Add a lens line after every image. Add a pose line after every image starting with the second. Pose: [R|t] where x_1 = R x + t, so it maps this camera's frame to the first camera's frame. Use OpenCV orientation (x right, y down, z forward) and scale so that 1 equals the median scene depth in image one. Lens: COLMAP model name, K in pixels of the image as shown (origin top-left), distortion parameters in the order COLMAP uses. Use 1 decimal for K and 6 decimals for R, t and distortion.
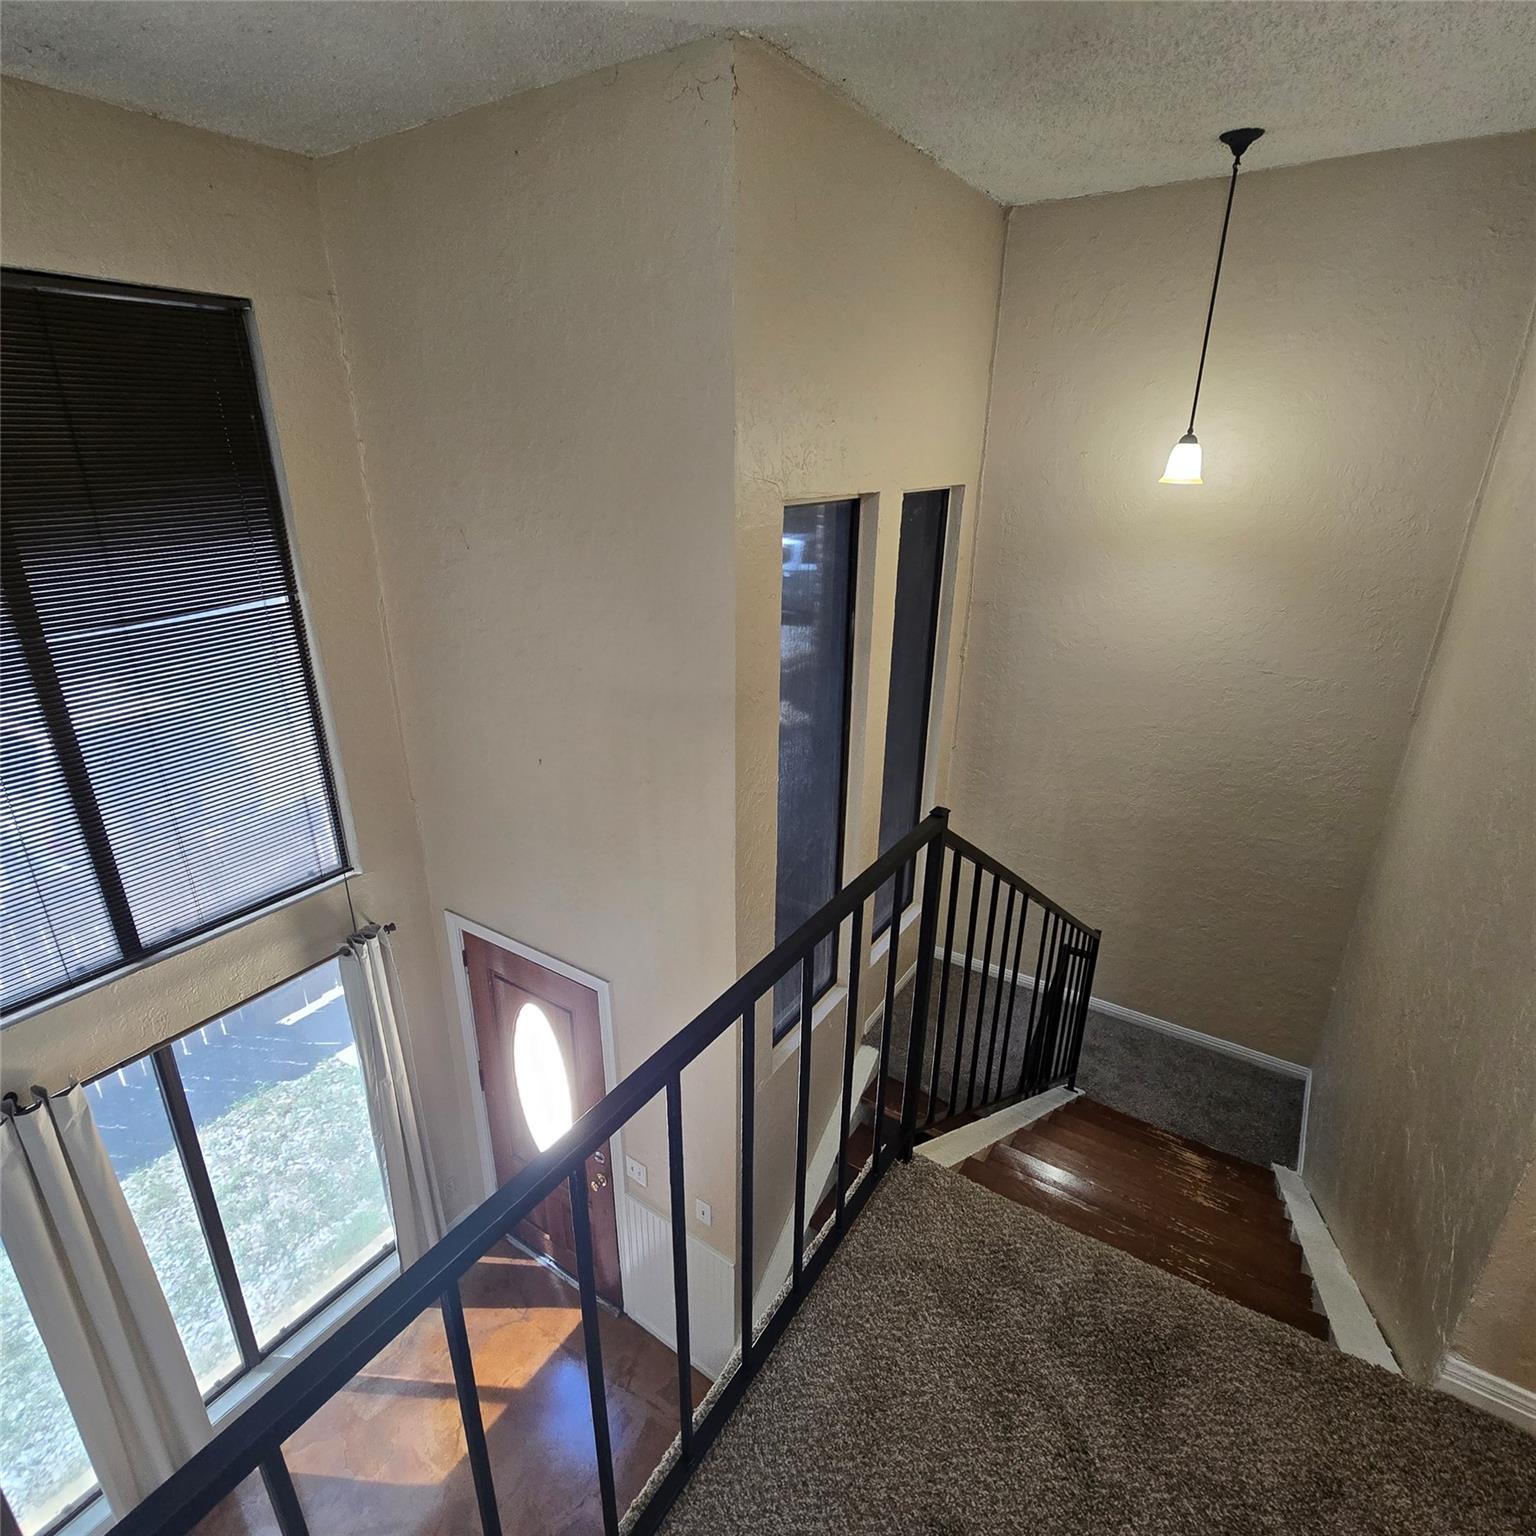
lens RADIAL K [[846.1, 0, 765.0], [0, 846.1, 773.1], [0, 0, 1]] dist [0.002981, 0.001161]
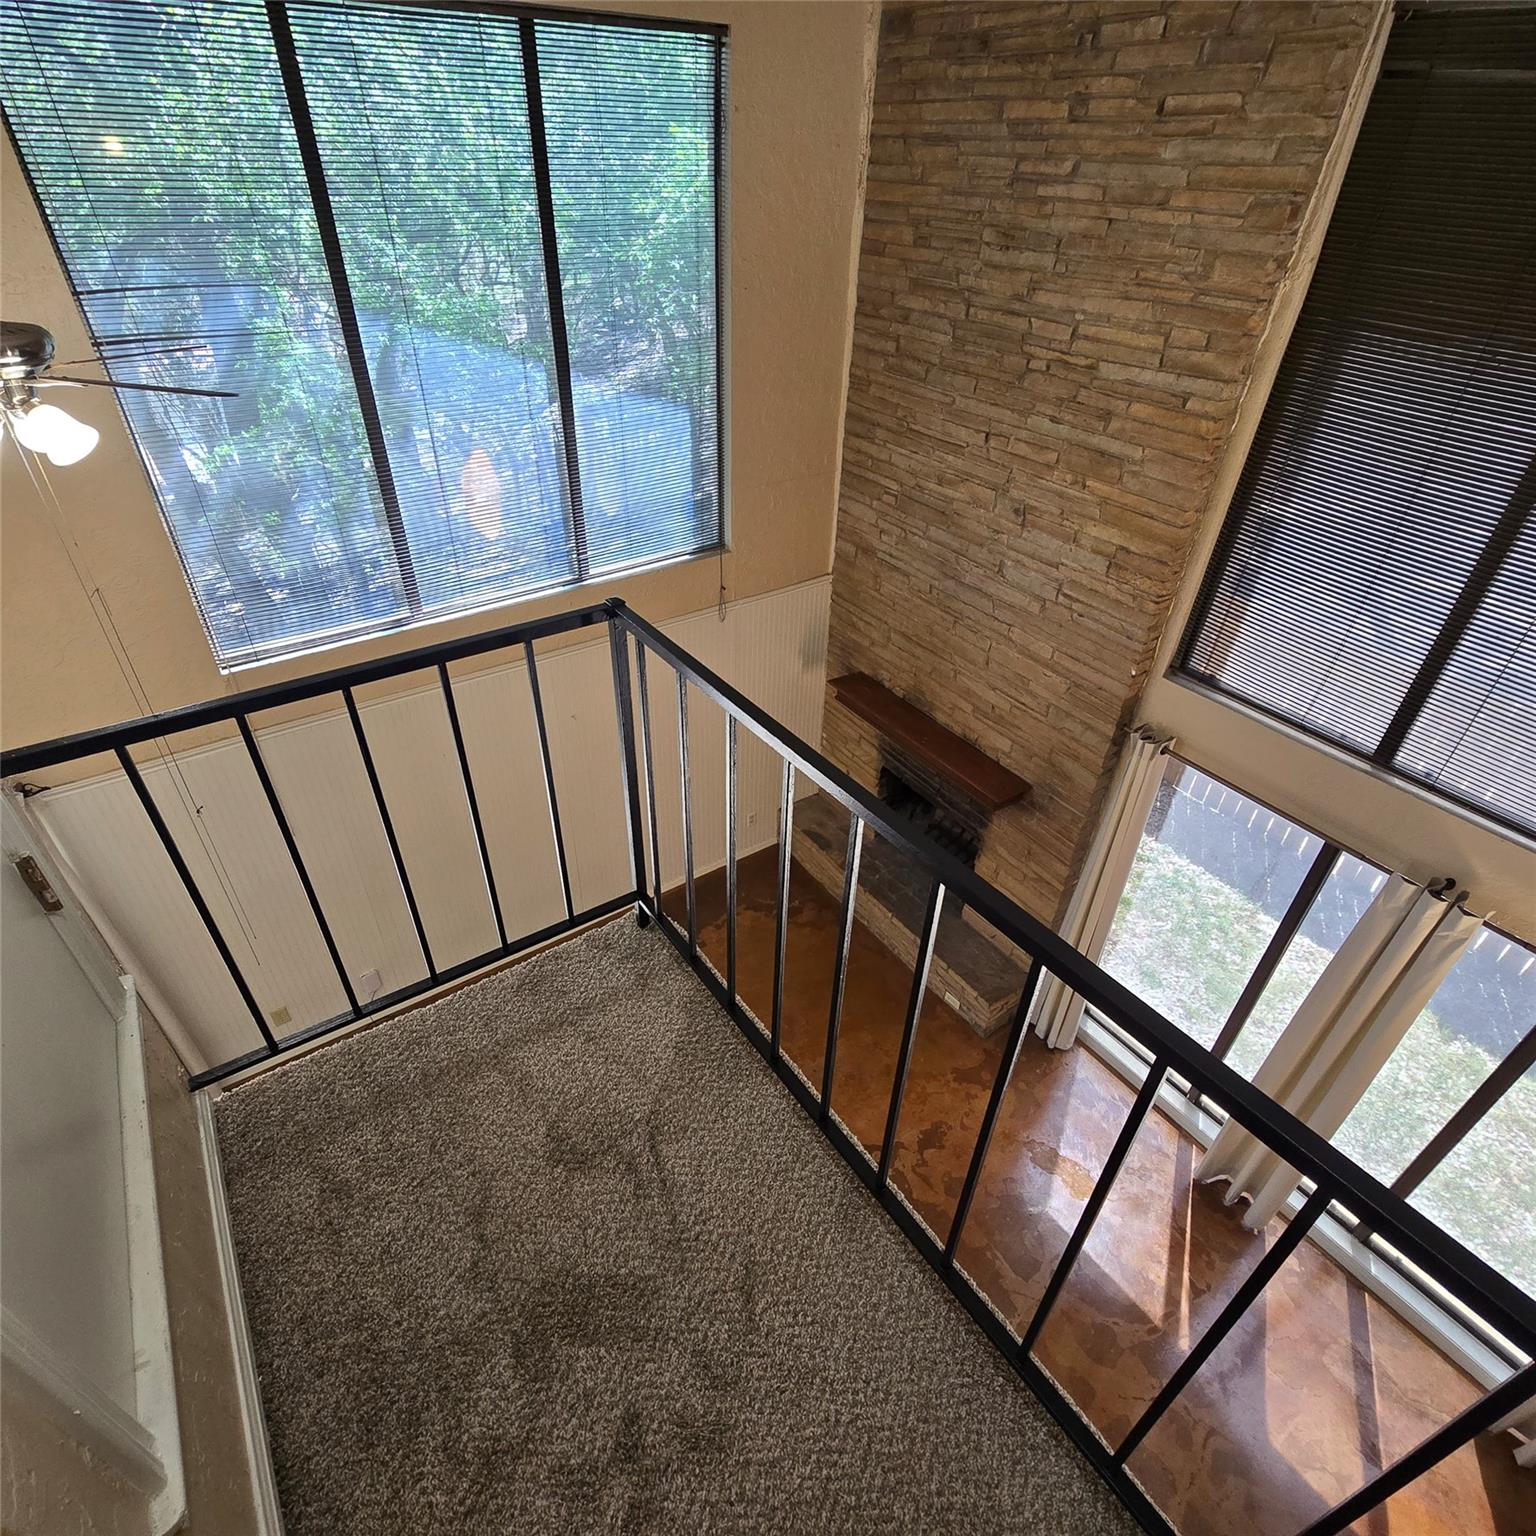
lens RADIAL K [[846.1, 0, 768.6], [0, 846.1, 769.8], [0, 0, 1]] dist [0.002981, 0.001161]
pose [[-0.368317, 0.537636, -0.758479, 0.302611], [-0.366787, 0.665626, 0.649931, -0.171546], [0.854289, 0.517581, -0.047963, 0.425172]]
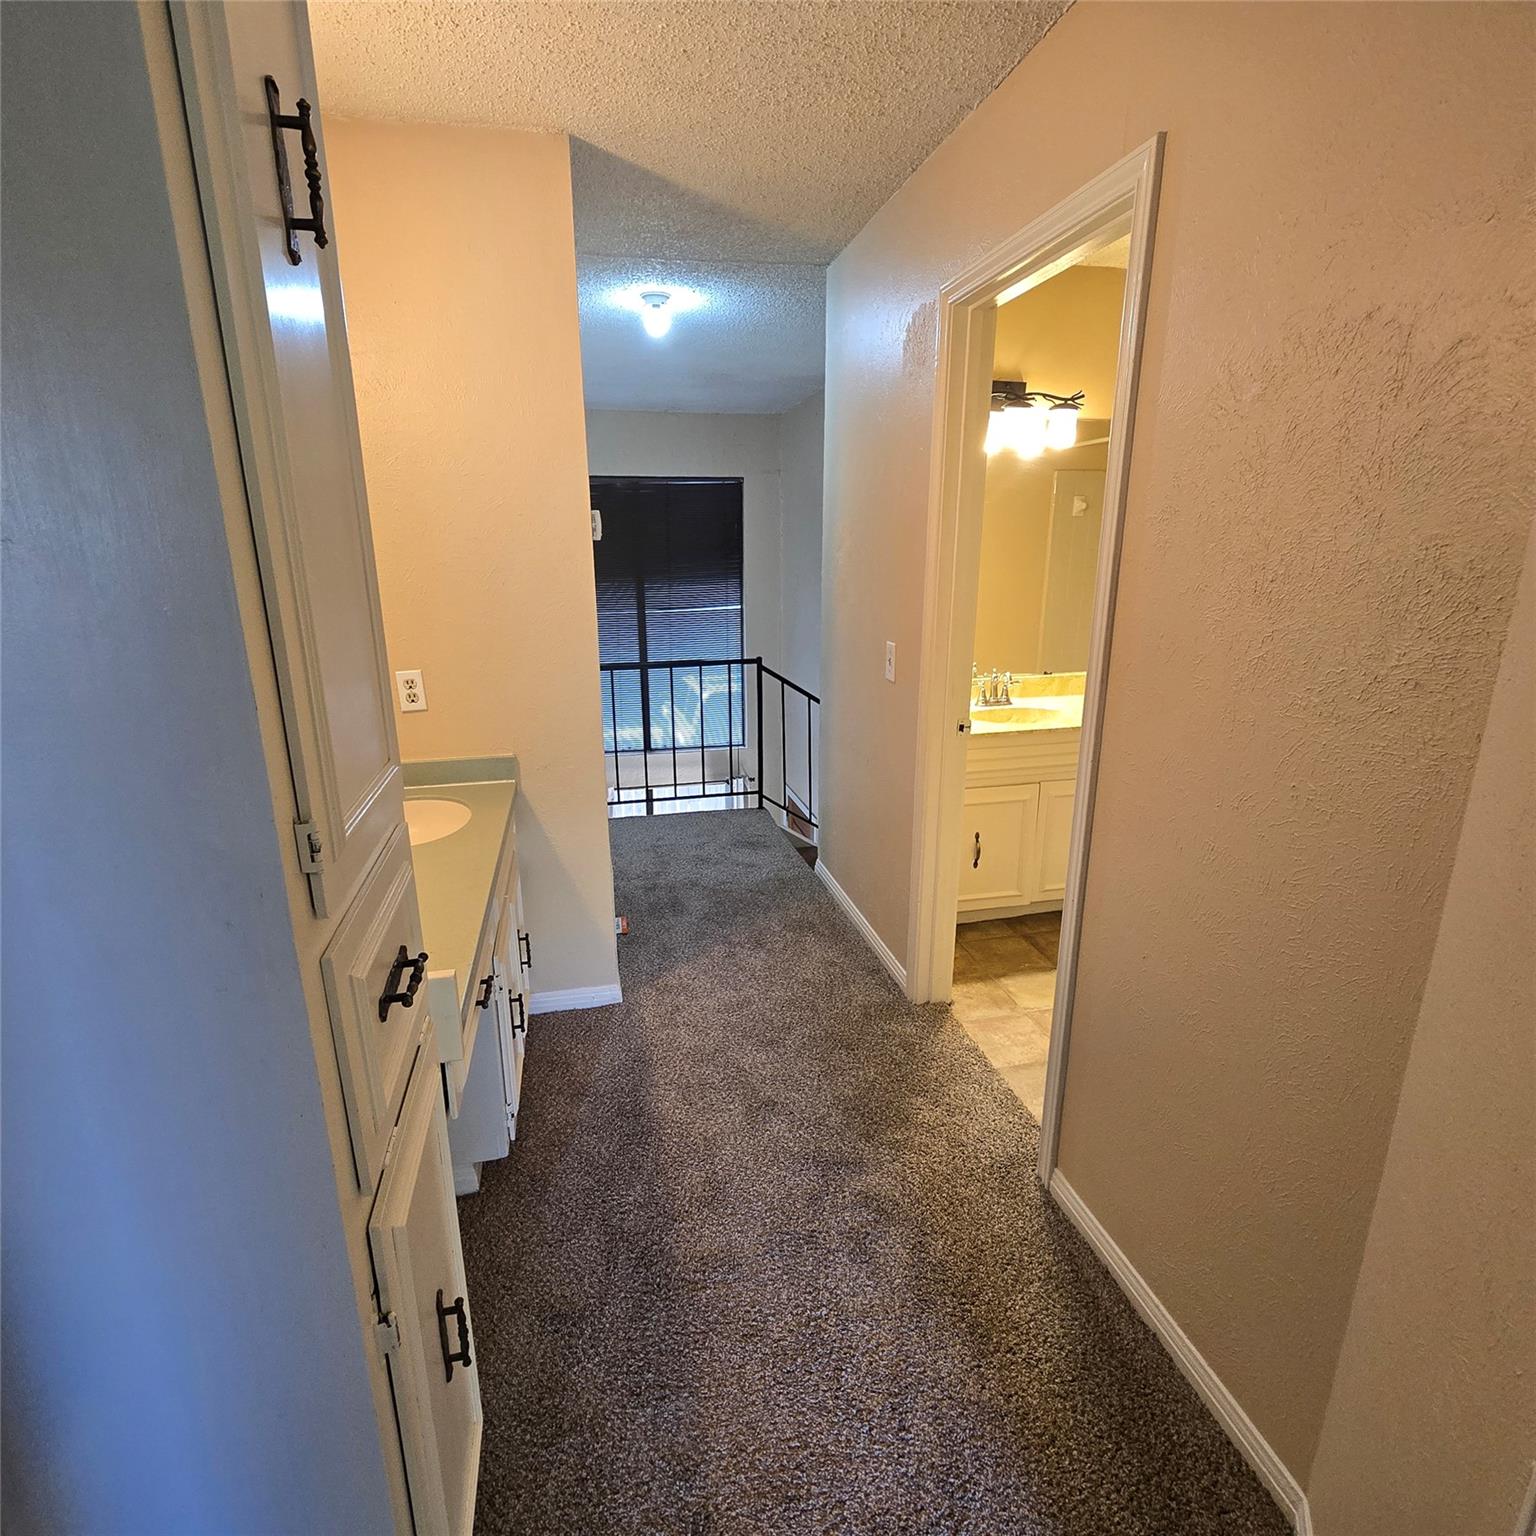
lens RADIAL K [[846.1, 0, 766.7], [0, 846.1, 767.2], [0, 0, 1]] dist [0.002981, 0.001161]
pose [[0.721222, 0.171842, -0.671050, 1.081971], [-0.241745, 0.970273, -0.011352, 0.212278], [0.649152, 0.170410, 0.741325, -0.516330]]
